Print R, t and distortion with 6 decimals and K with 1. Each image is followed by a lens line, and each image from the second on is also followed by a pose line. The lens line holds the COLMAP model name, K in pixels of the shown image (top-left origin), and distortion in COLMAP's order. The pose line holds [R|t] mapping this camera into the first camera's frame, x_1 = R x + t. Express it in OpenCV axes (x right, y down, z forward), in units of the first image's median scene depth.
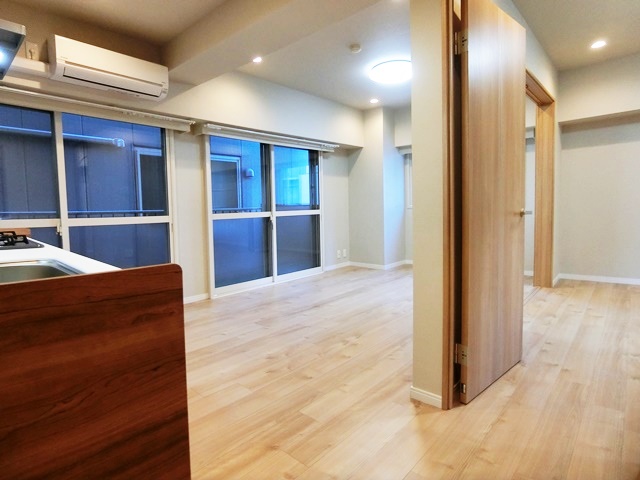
lens RADIAL K [[354.7, 0, 317.6], [0, 354.7, 225.8], [0, 0, 1]] dist [-0.002380, -0.001682]
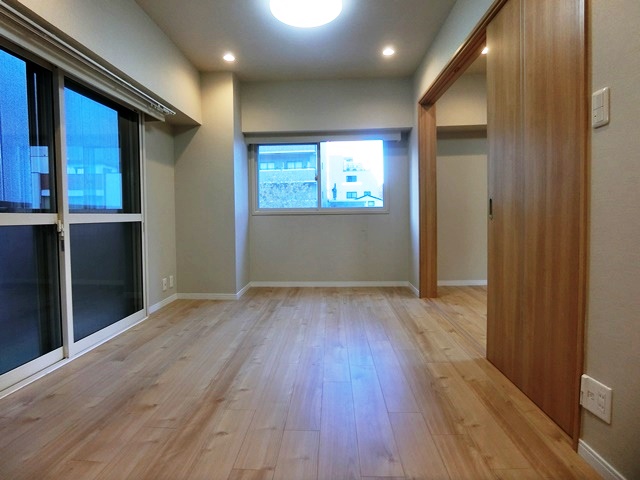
lens RADIAL K [[354.7, 0, 317.6], [0, 354.7, 225.8], [0, 0, 1]] dist [-0.002380, -0.001682]
pose [[0.771857, -0.005122, 0.635776, -0.164897], [0.029564, 0.999175, -0.027842, 0.000579], [-0.635109, 0.040287, 0.771371, 0.401560]]
